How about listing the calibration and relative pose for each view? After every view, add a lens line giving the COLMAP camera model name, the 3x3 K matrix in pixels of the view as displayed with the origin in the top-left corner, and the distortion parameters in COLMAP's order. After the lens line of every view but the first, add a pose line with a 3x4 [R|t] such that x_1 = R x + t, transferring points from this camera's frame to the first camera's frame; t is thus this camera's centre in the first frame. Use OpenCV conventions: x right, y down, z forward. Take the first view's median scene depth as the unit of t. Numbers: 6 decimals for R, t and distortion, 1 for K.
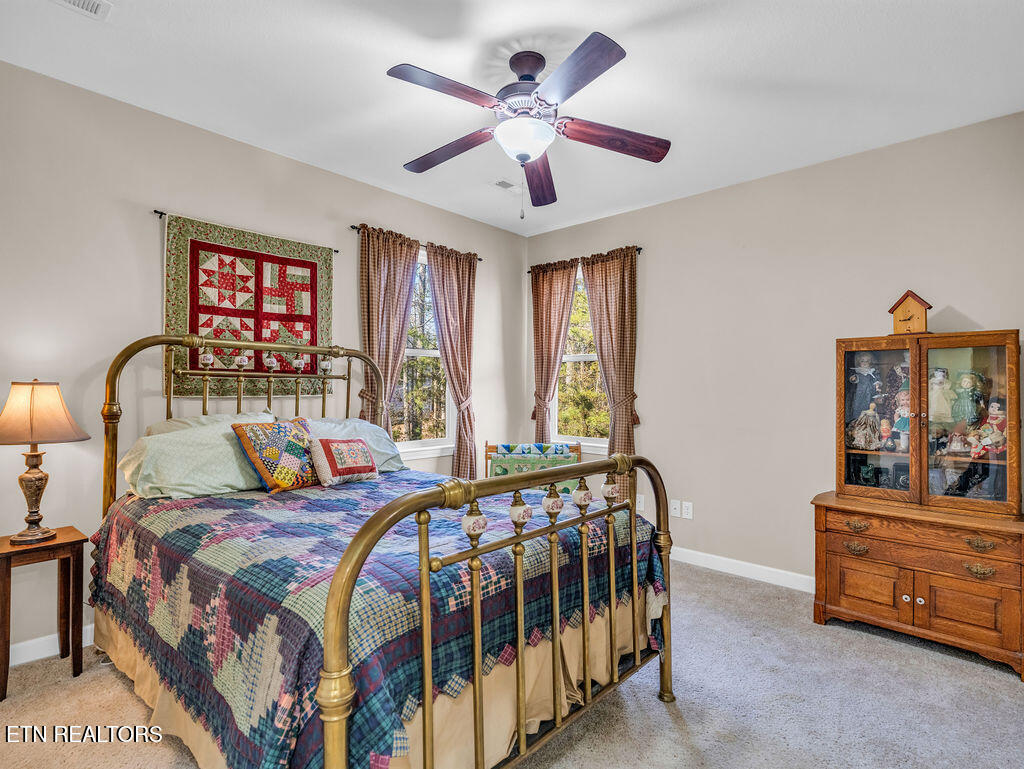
lens RADIAL K [[536.1, 0, 509.3], [0, 536.1, 385.6], [0, 0, 1]] dist [-0.013507, 0.005690]
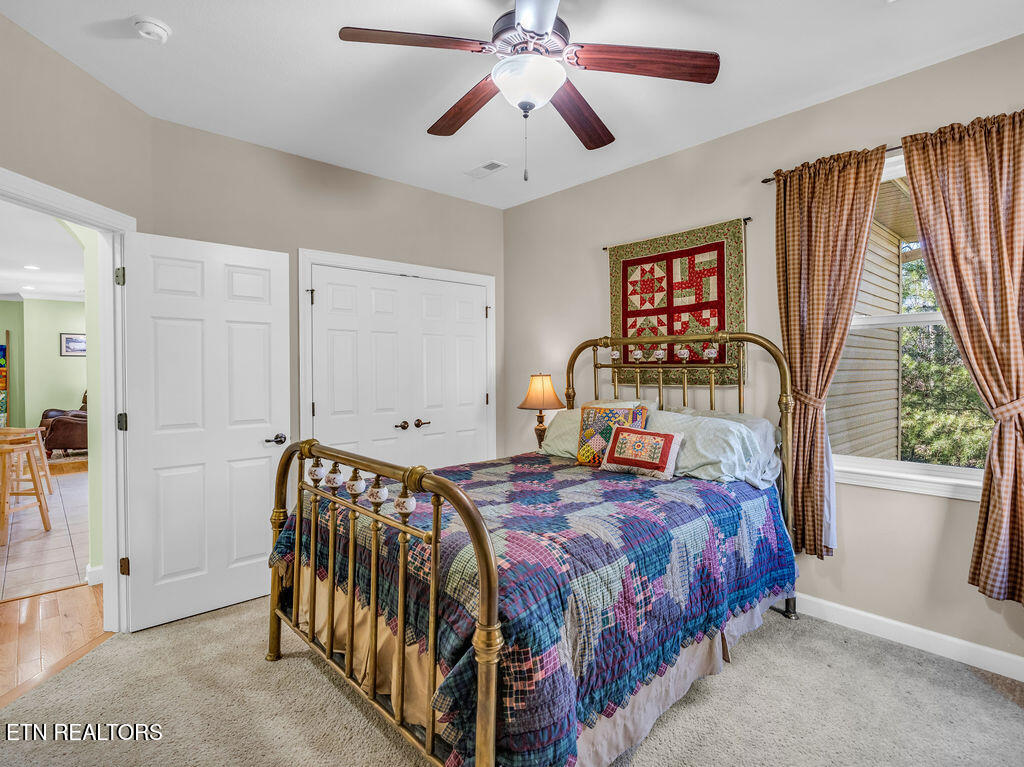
lens RADIAL K [[536.1, 0, 509.2], [0, 536.1, 379.2], [0, 0, 1]] dist [-0.013507, 0.005690]
pose [[-0.106929, 0.012519, -0.994188, 0.646747], [0.013896, 0.999842, 0.011095, -0.009211], [0.994170, -0.012629, -0.107086, 0.794852]]
